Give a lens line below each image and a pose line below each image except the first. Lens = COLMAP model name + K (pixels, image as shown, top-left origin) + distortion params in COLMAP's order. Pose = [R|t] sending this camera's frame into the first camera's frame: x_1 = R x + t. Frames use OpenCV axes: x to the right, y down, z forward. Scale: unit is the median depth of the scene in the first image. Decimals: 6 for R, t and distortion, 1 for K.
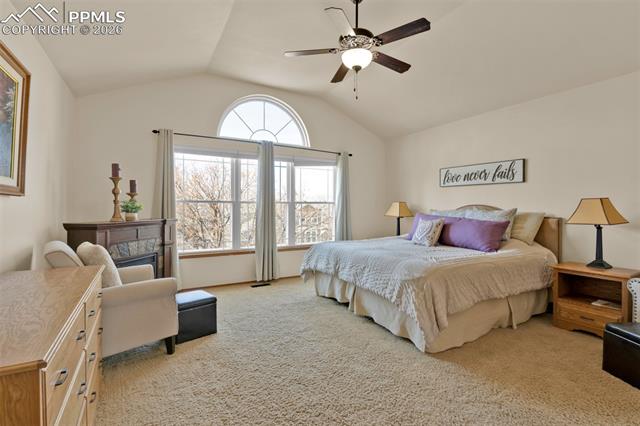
lens RADIAL K [[280.8, 0, 322.0], [0, 280.8, 208.9], [0, 0, 1]] dist [0.001636, -0.000020]
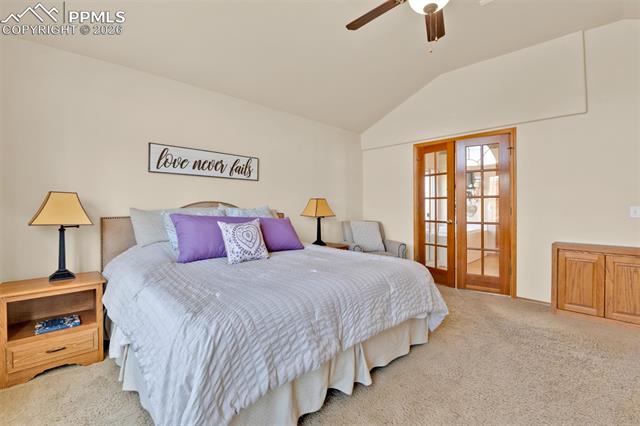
lens RADIAL K [[280.8, 0, 322.0], [0, 280.8, 208.9], [0, 0, 1]] dist [0.001636, -0.000020]
pose [[-0.216196, -0.008170, 0.976316, -0.320421], [0.007154, 0.999925, 0.009952, 0.000817], [-0.976324, 0.009136, -0.216121, 0.900365]]
